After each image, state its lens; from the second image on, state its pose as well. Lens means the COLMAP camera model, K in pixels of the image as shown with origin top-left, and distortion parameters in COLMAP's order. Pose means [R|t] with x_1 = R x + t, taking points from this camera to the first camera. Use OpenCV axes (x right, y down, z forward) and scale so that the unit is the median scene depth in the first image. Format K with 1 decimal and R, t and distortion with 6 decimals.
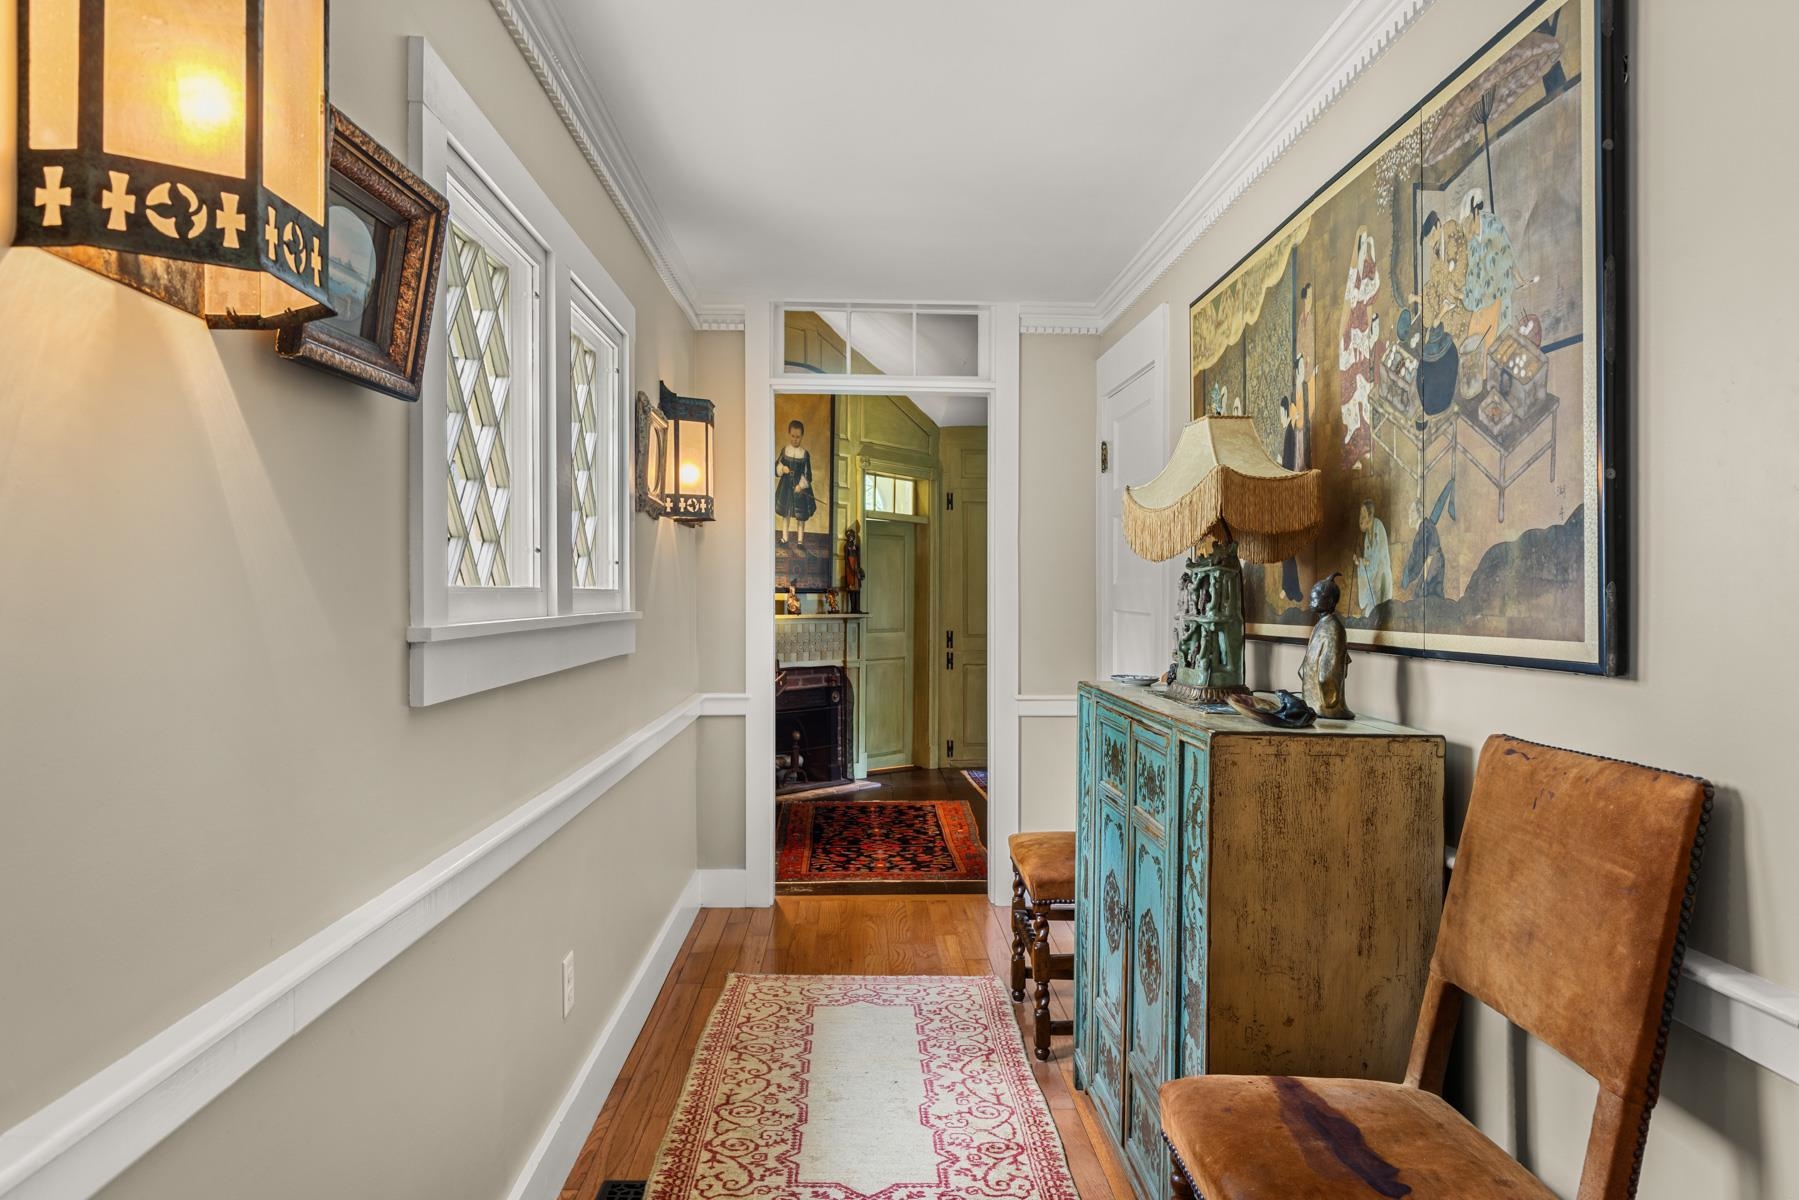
lens RADIAL K [[1239.5, 0, 899.1], [0, 1239.5, 598.0], [0, 0, 1]] dist [0.002844, 0.002223]
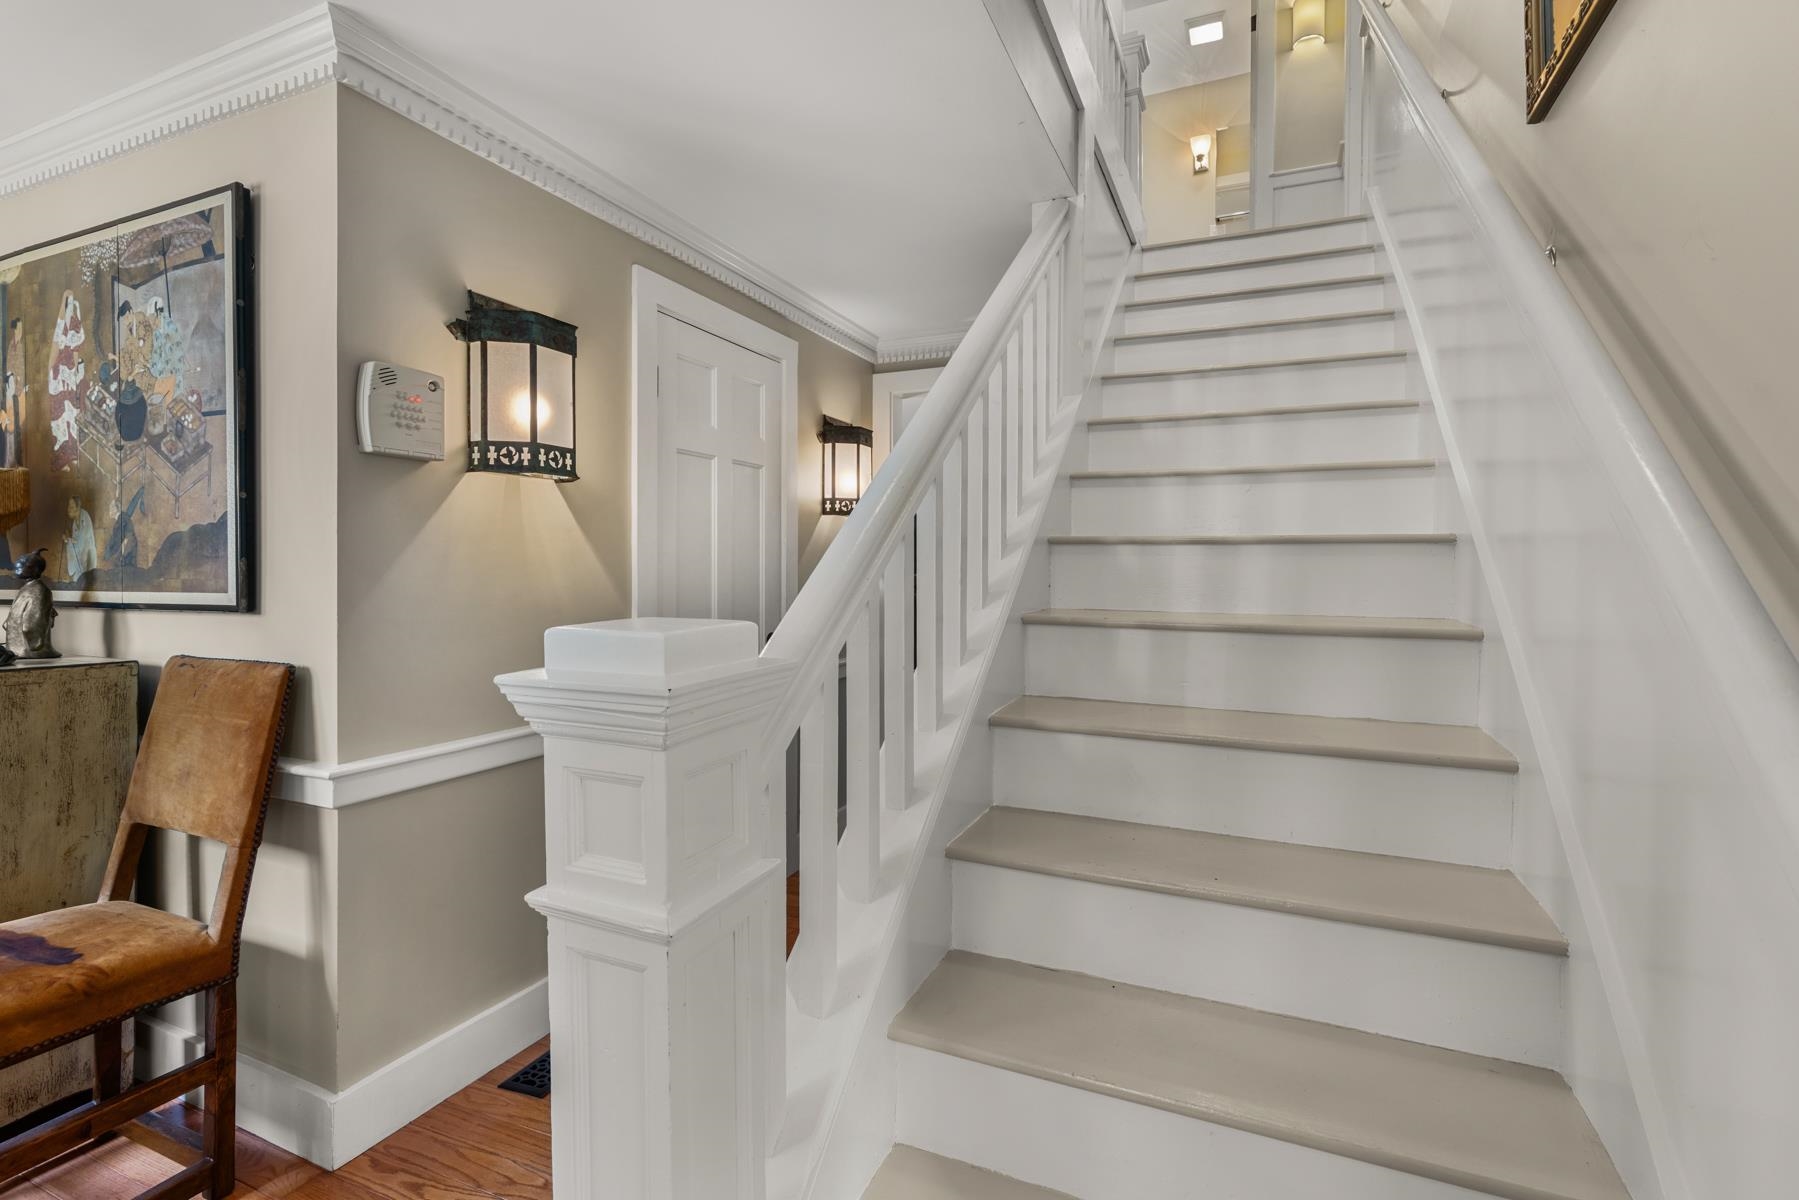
lens RADIAL K [[807.2, 0, 908.5], [0, 807.2, 575.7], [0, 0, 1]] dist [0.000107, 0.000652]
pose [[0.432653, -0.006293, 0.901539, -0.032190], [-0.000310, 0.999975, 0.007129, 0.003012], [-0.901561, -0.003364, 0.432640, -0.269545]]
